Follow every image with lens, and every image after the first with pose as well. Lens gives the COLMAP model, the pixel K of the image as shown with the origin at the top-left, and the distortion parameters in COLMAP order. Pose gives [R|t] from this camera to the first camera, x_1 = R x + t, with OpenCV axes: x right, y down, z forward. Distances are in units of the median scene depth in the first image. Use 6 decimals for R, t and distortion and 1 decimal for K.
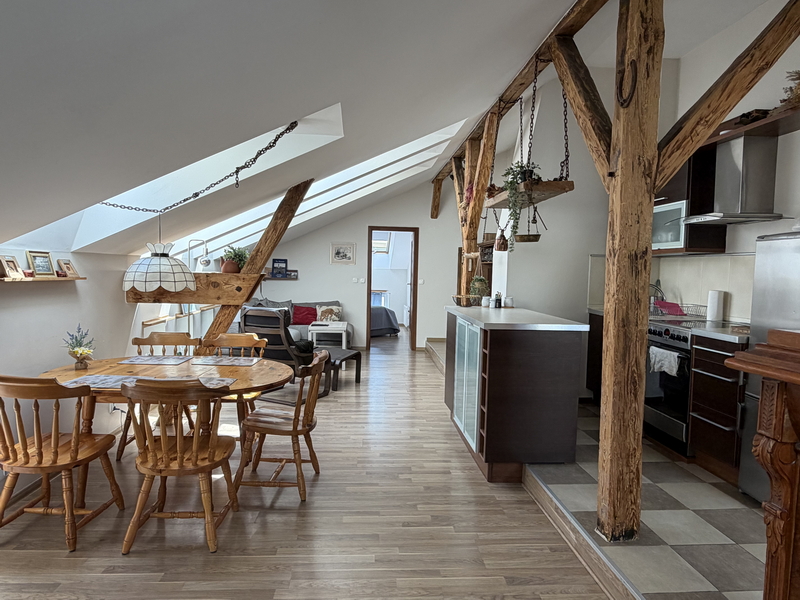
lens RADIAL K [[513.3, 0, 397.3], [0, 513.3, 300.6], [0, 0, 1]] dist [0.003104, 0.000797]
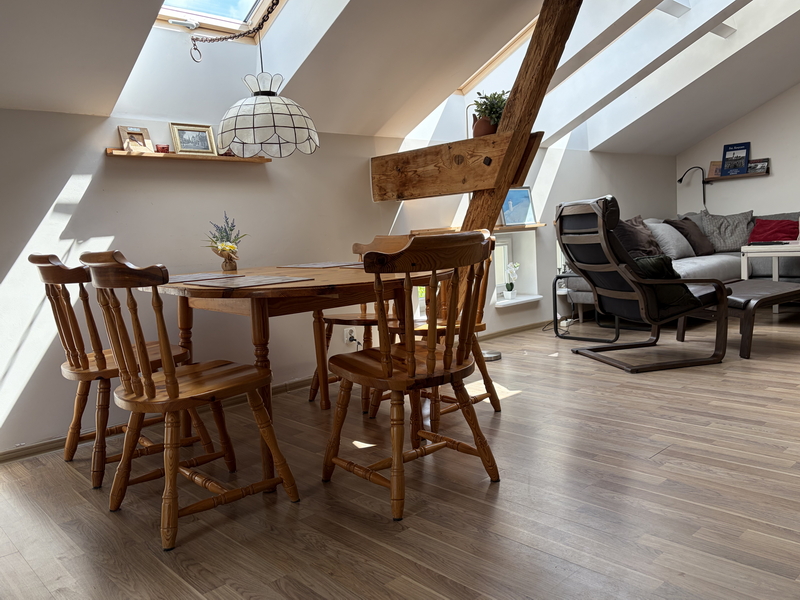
lens RADIAL K [[638.7, 0, 399.4], [0, 638.7, 301.1], [0, 0, 1]] dist [0.023749, 0.000027]
pose [[0.622198, 0.022277, -0.782543, 0.114703], [0.027307, 0.998369, 0.050133, 0.052779], [0.782384, -0.052561, 0.620575, 0.229484]]
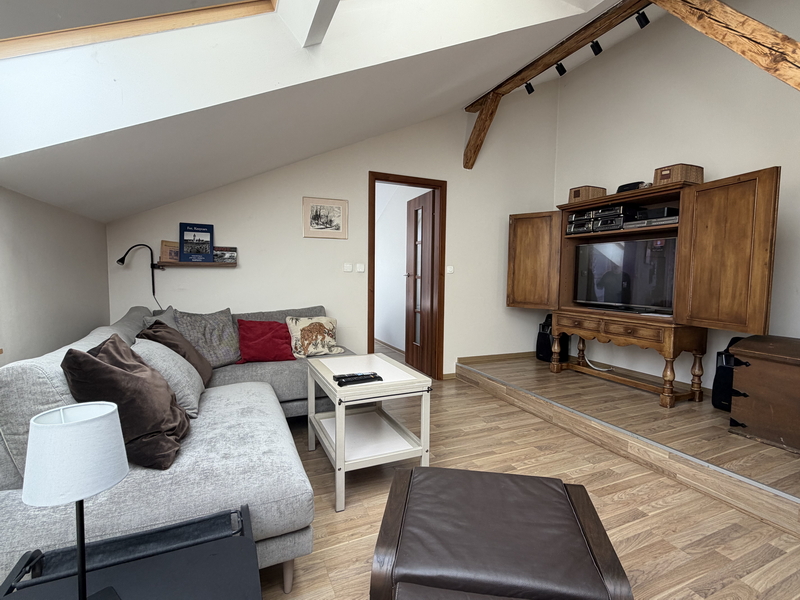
lens RADIAL K [[379.3, 0, 400.2], [0, 379.3, 299.8], [0, 0, 1]] dist [-0.004151, -0.000172]
pose [[0.937666, -0.035071, 0.345763, -0.176988], [0.032512, 0.999384, 0.013199, -0.008540], [-0.346013, -0.001135, 0.938229, 0.607824]]
